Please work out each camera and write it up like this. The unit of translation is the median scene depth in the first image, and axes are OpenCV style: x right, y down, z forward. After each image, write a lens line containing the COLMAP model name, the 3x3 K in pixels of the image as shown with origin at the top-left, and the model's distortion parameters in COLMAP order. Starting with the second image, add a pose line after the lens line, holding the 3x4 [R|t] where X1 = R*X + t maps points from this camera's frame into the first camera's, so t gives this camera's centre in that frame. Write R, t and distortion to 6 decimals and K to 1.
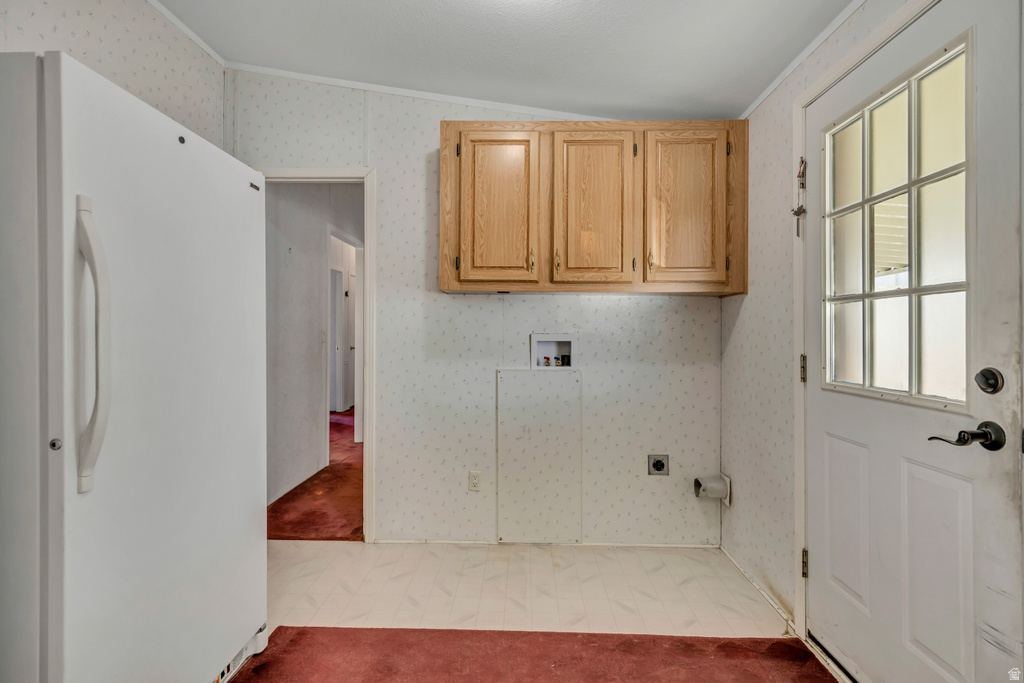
lens RADIAL K [[445.1, 0, 513.4], [0, 445.1, 335.4], [0, 0, 1]] dist [0.001244, 0.000112]
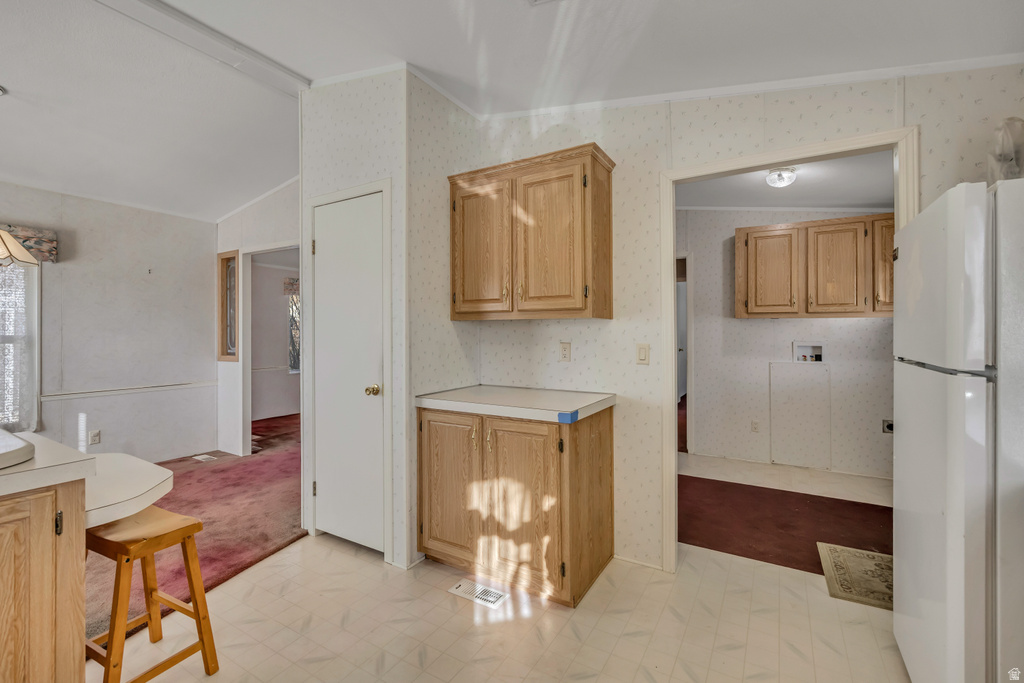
lens RADIAL K [[445.1, 0, 511.6], [0, 445.1, 329.2], [0, 0, 1]] dist [0.001244, 0.000112]
pose [[0.870525, -0.006841, -0.492076, -0.065125], [0.000412, 0.999913, -0.013172, -0.031266], [0.492124, 0.011264, 0.870452, -1.108391]]
